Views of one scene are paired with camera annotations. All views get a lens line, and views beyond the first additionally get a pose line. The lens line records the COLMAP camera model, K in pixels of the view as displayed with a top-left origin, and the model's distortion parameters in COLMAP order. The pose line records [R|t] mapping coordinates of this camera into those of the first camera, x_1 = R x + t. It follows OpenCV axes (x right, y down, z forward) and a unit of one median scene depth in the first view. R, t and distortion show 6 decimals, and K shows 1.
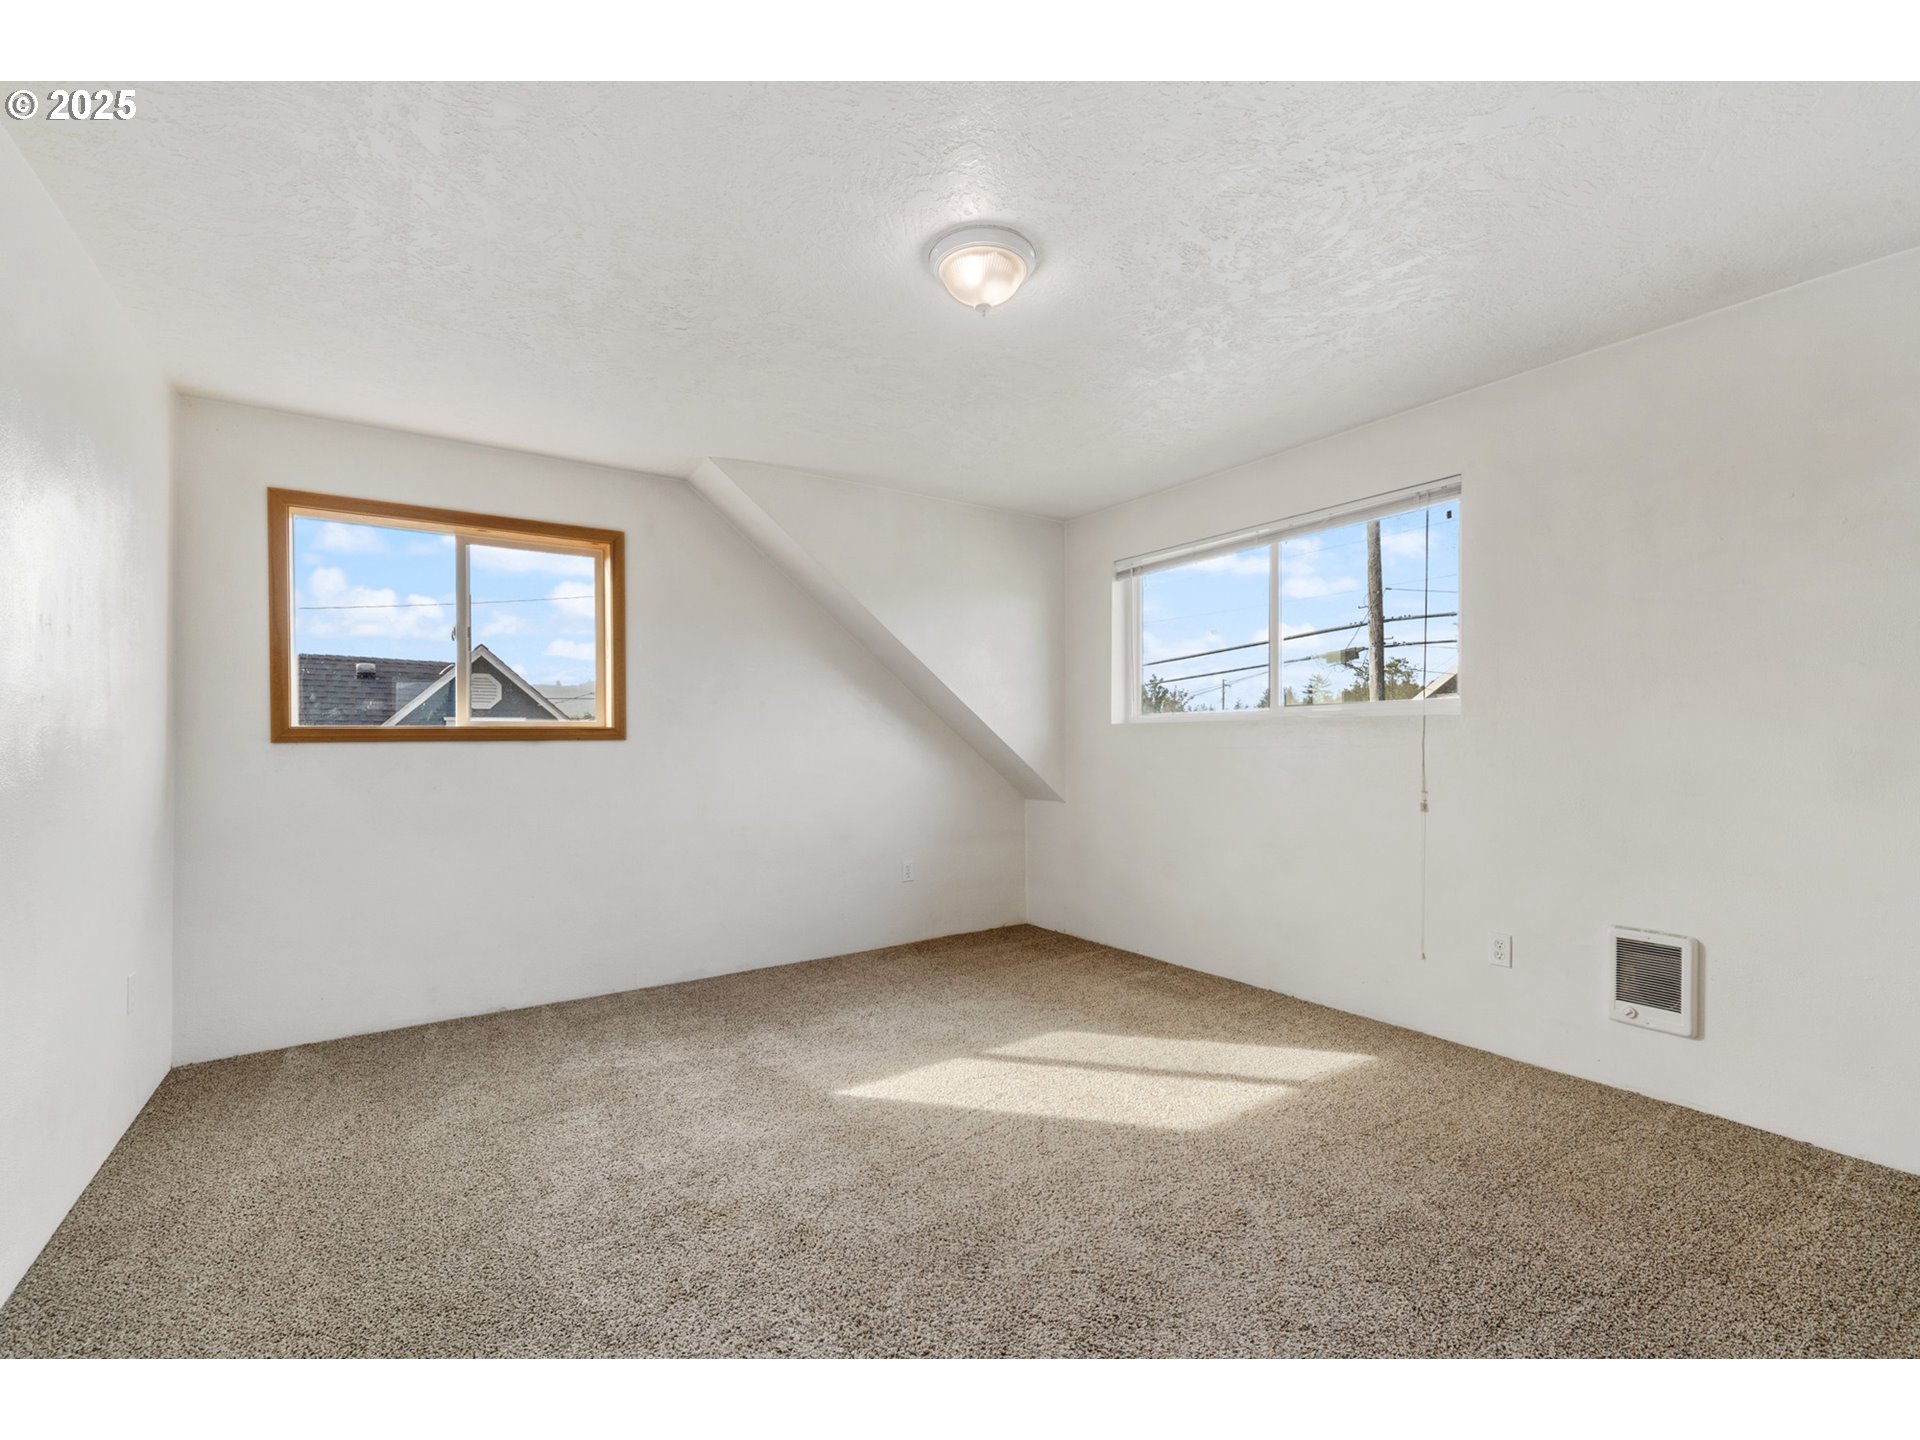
lens RADIAL K [[816.4, 0, 962.3], [0, 816.4, 732.7], [0, 0, 1]] dist [-0.003262, 0.000210]
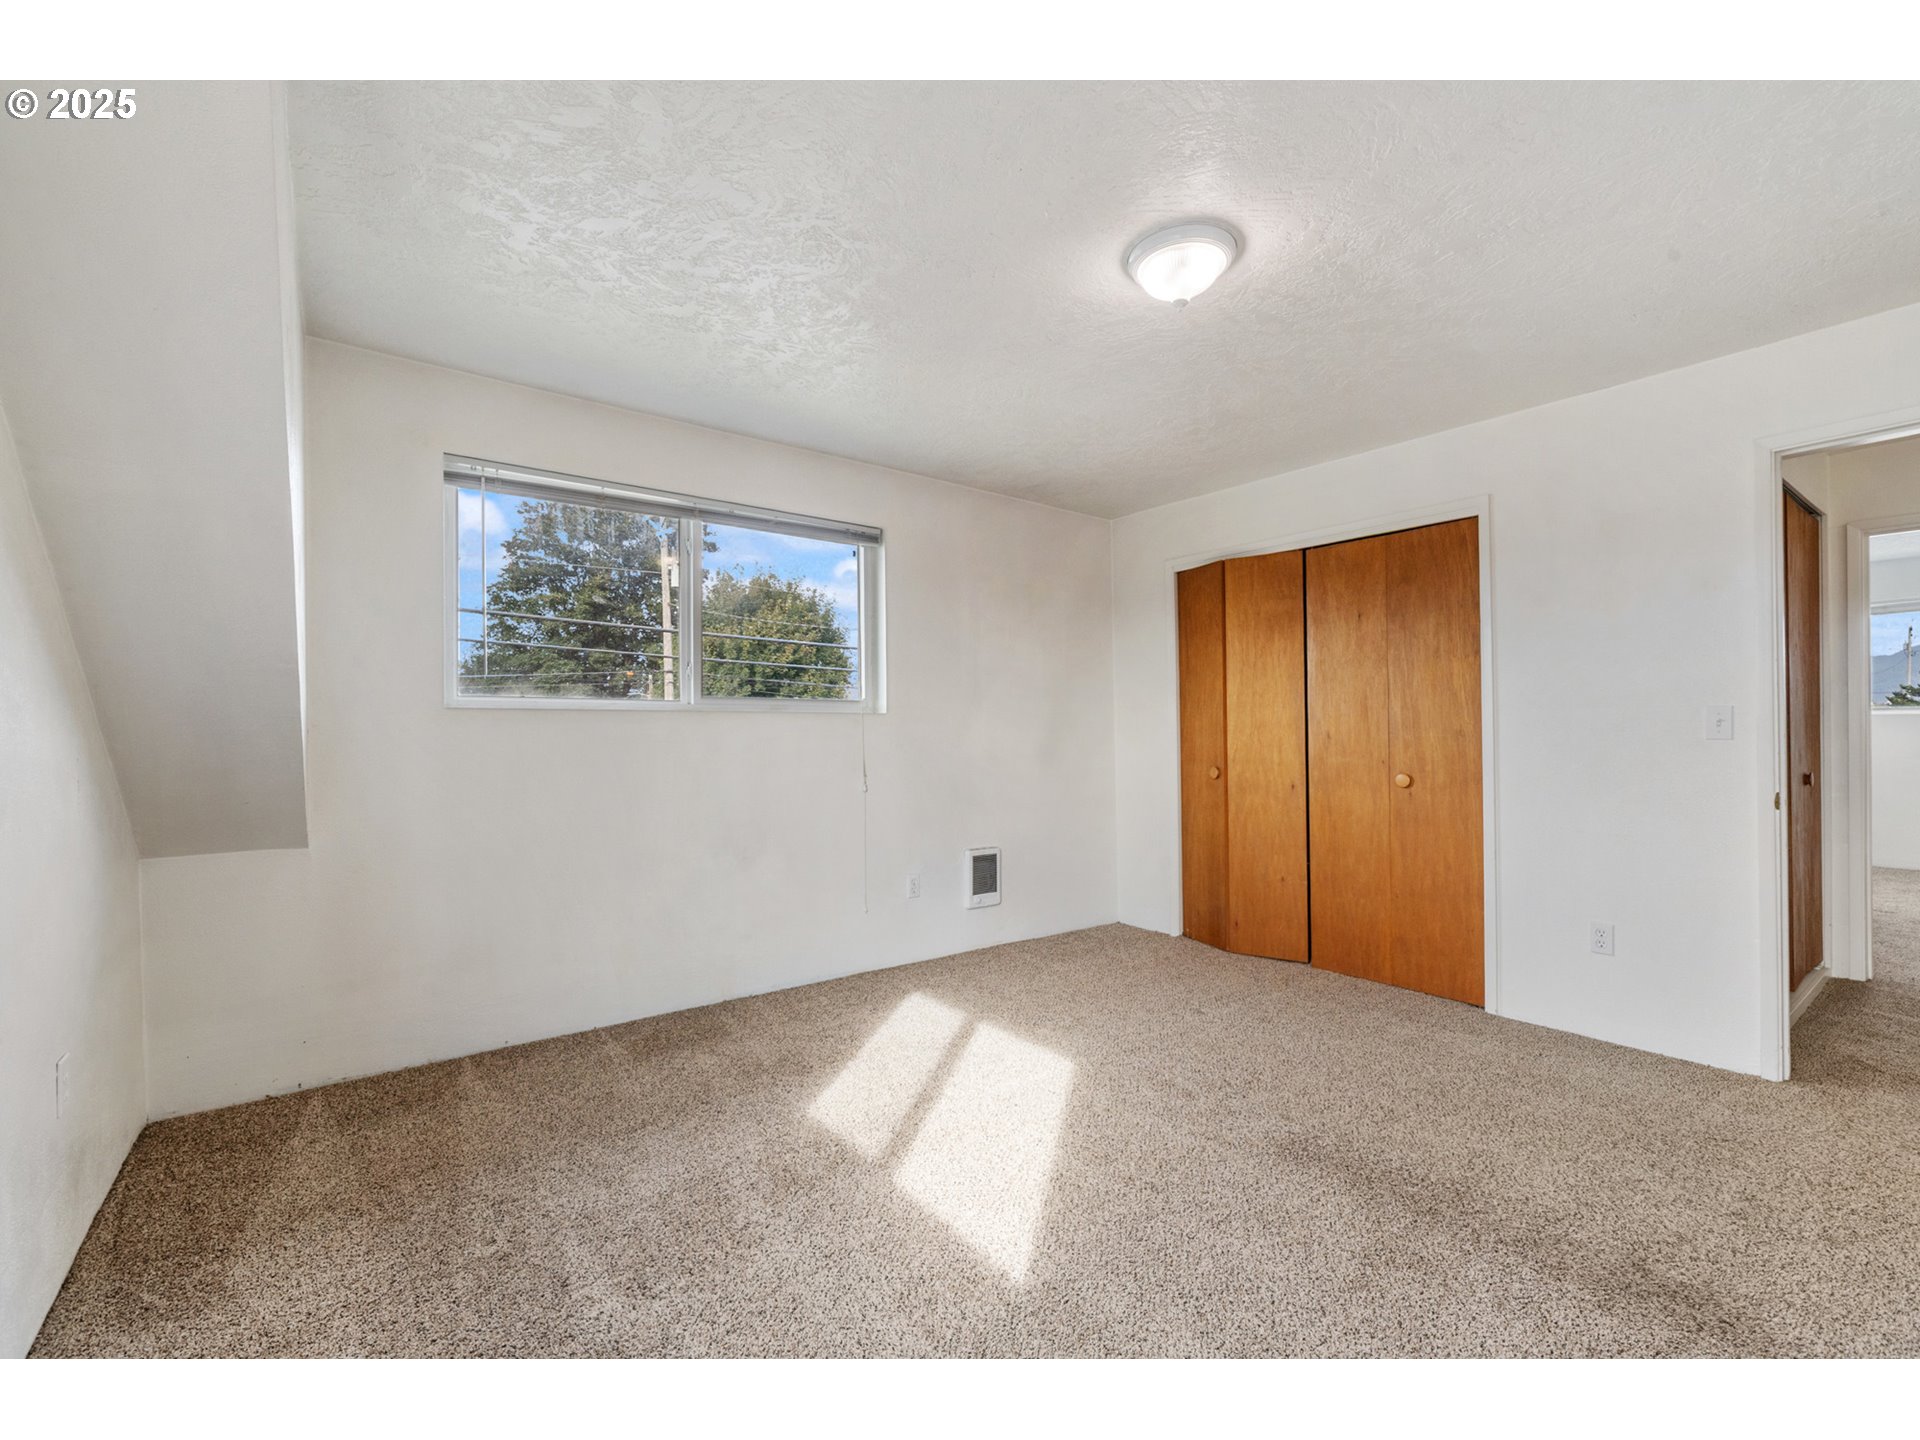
lens RADIAL K [[816.4, 0, 962.3], [0, 816.4, 732.7], [0, 0, 1]] dist [-0.003262, 0.000210]
pose [[-0.018350, -0.002234, 0.999829, -0.670326], [-0.003590, 0.999991, 0.002168, 0.006248], [-0.999825, -0.003550, -0.018358, 0.891533]]
